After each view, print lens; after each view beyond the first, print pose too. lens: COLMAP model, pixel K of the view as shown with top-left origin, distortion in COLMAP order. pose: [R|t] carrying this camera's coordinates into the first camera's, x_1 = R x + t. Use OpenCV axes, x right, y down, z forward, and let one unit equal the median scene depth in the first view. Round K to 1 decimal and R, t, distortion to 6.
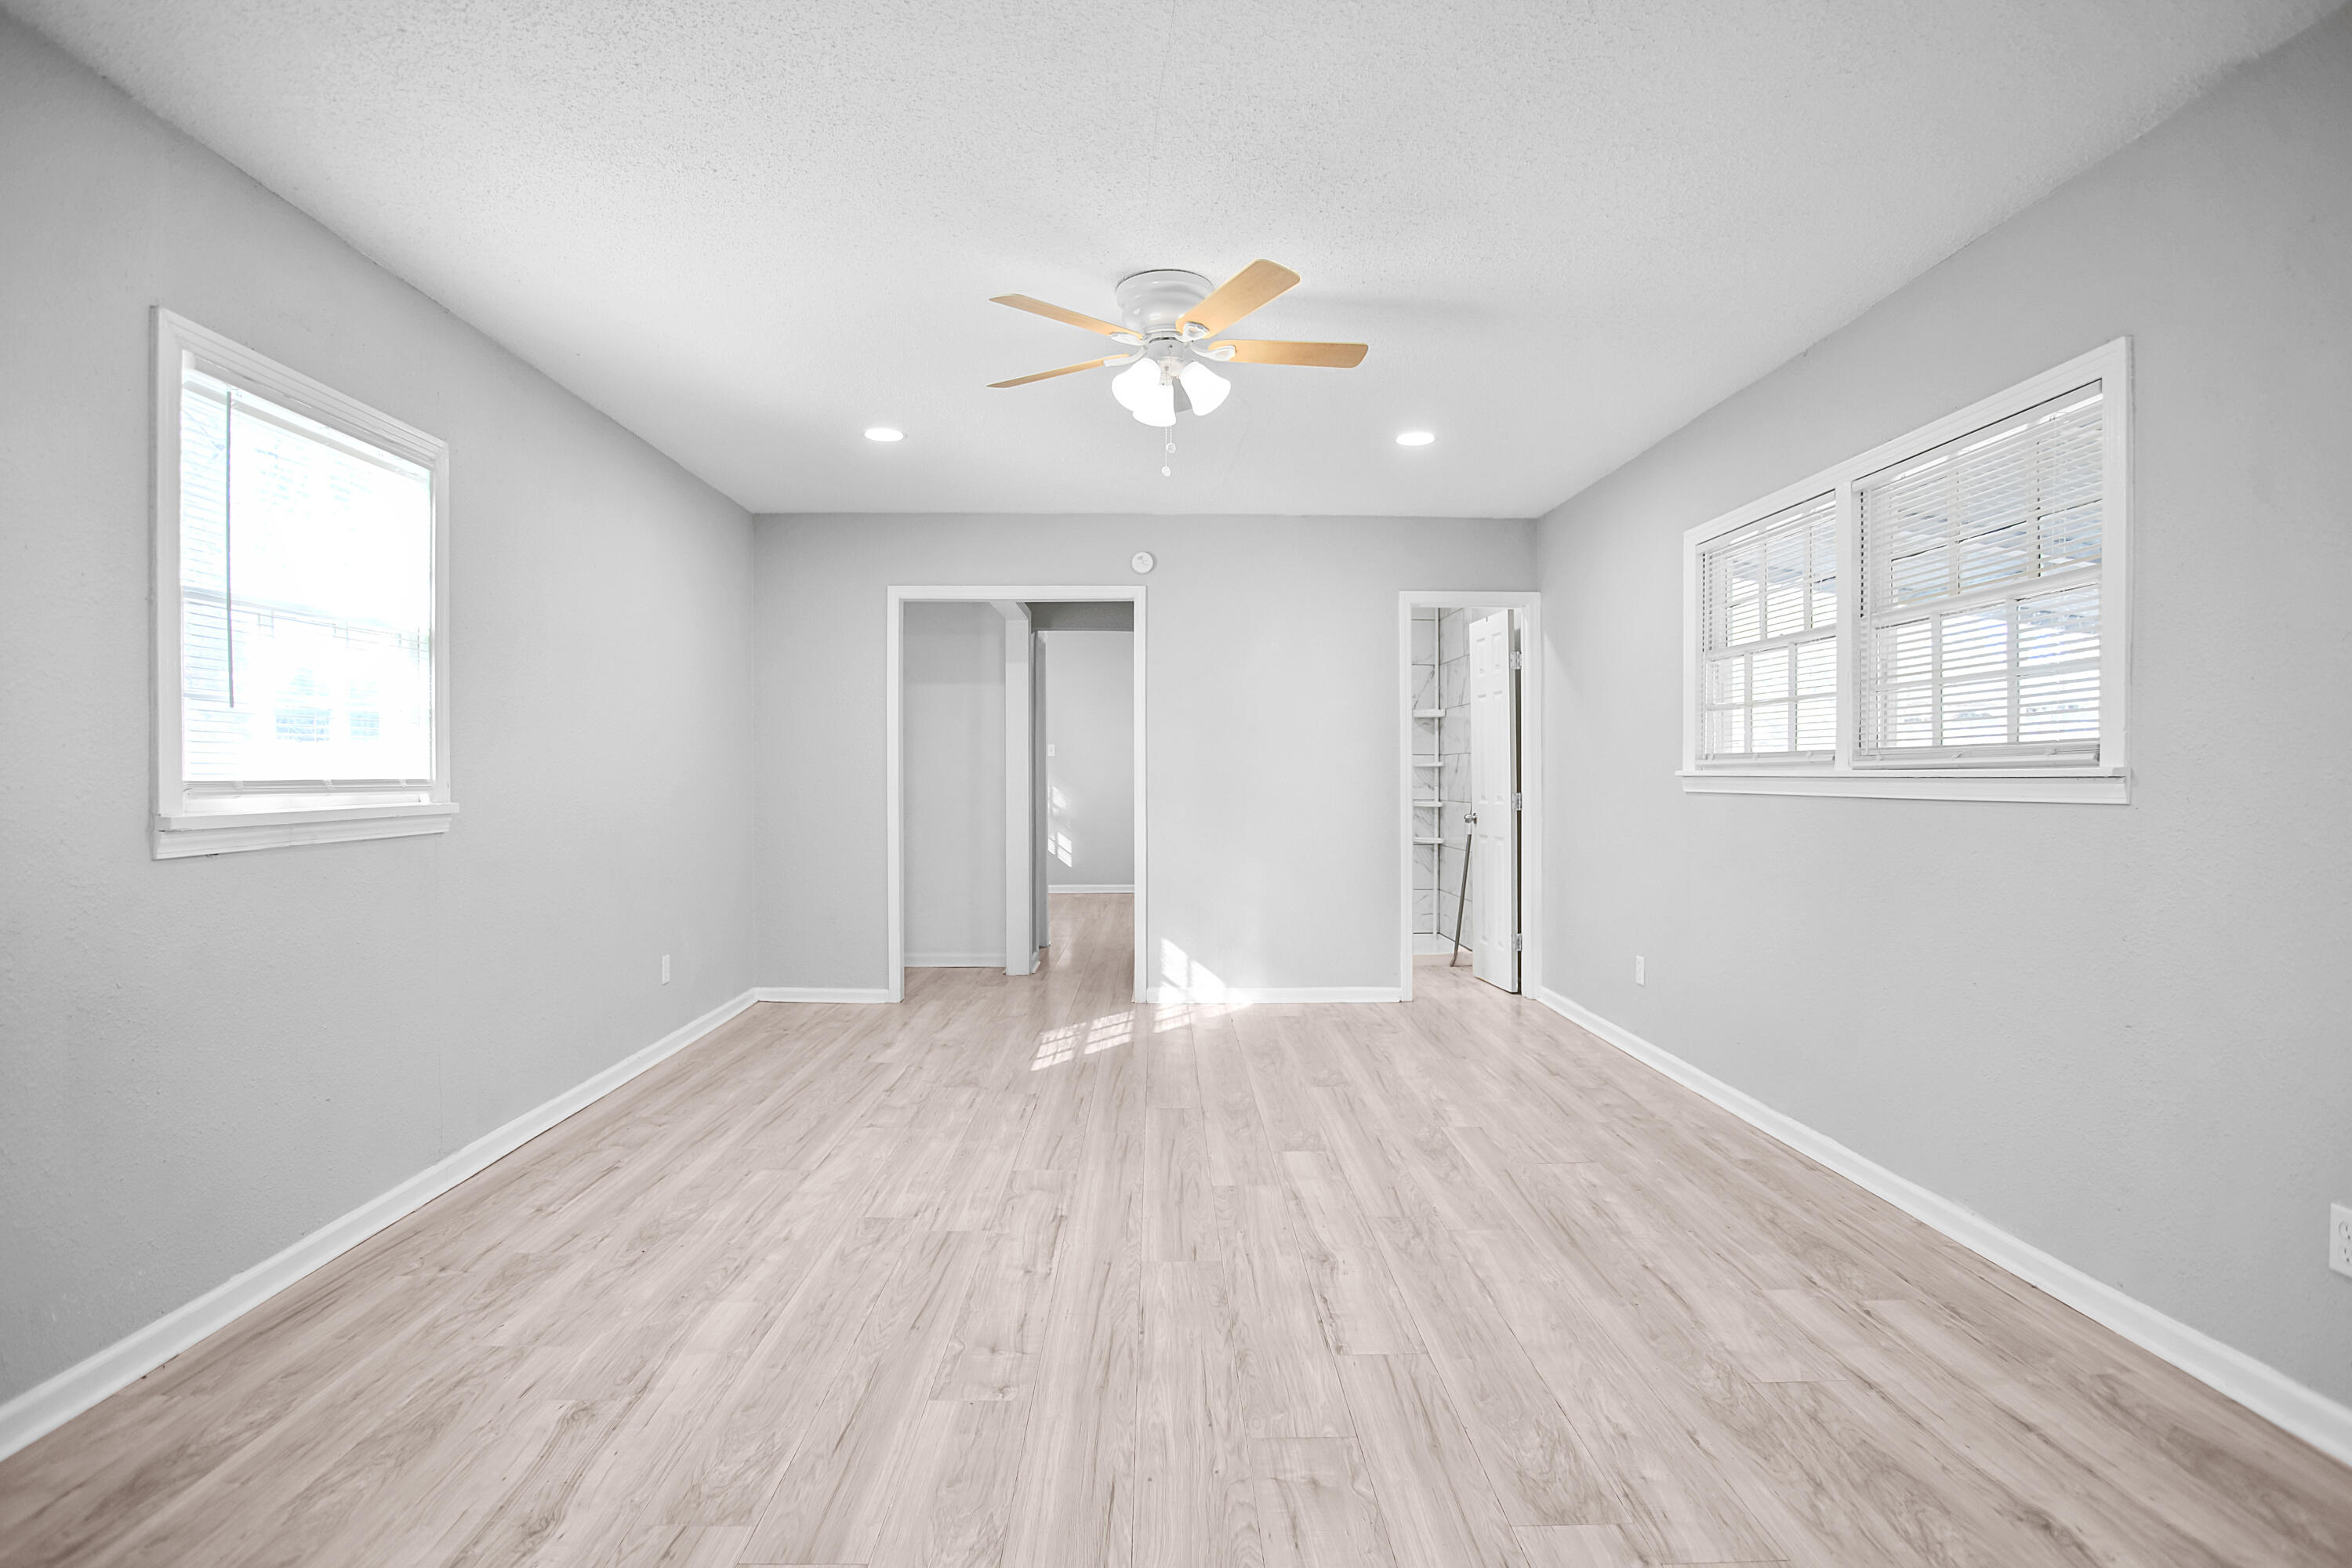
lens RADIAL K [[1198.4, 0, 1156.3], [0, 1198.4, 788.0], [0, 0, 1]] dist [-0.074269, 0.032532]
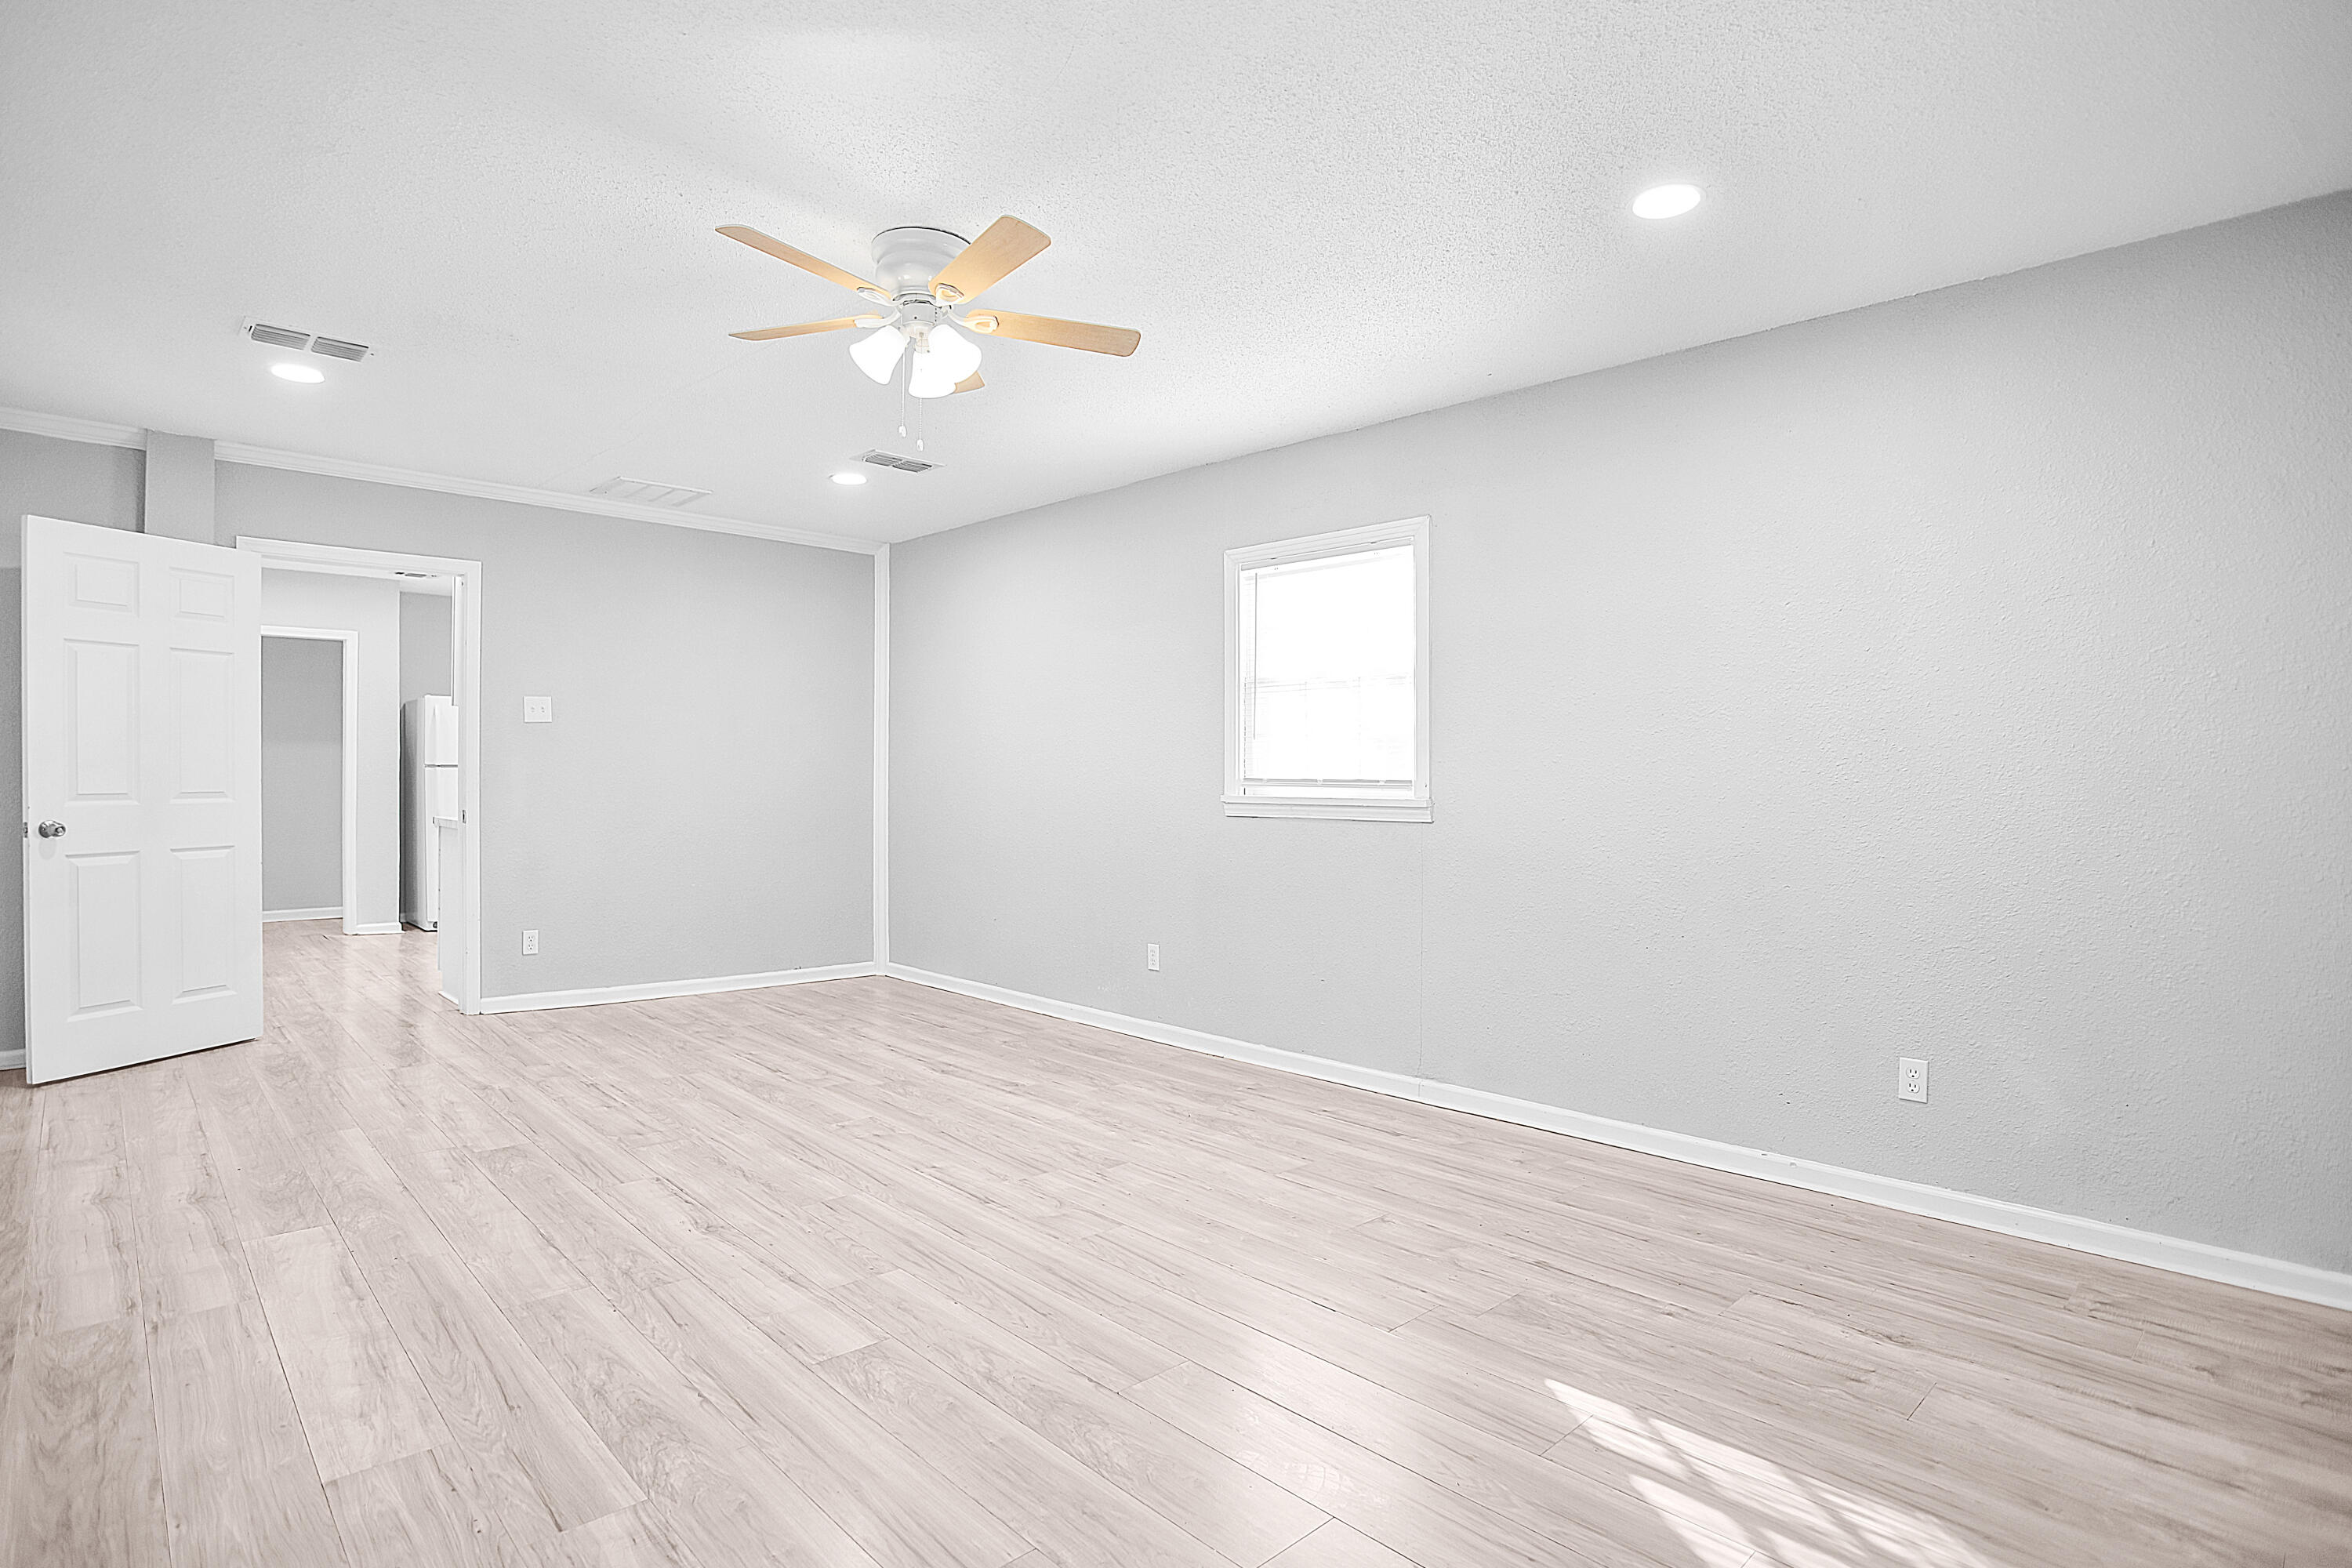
lens RADIAL K [[1198.4, 0, 1156.3], [0, 1198.4, 788.0], [0, 0, 1]] dist [-0.074269, 0.032532]
pose [[-0.736888, -0.000699, -0.676015, 0.554861], [-0.017023, 0.999702, 0.017522, -0.019192], [0.675801, 0.024419, -0.736680, 2.022818]]
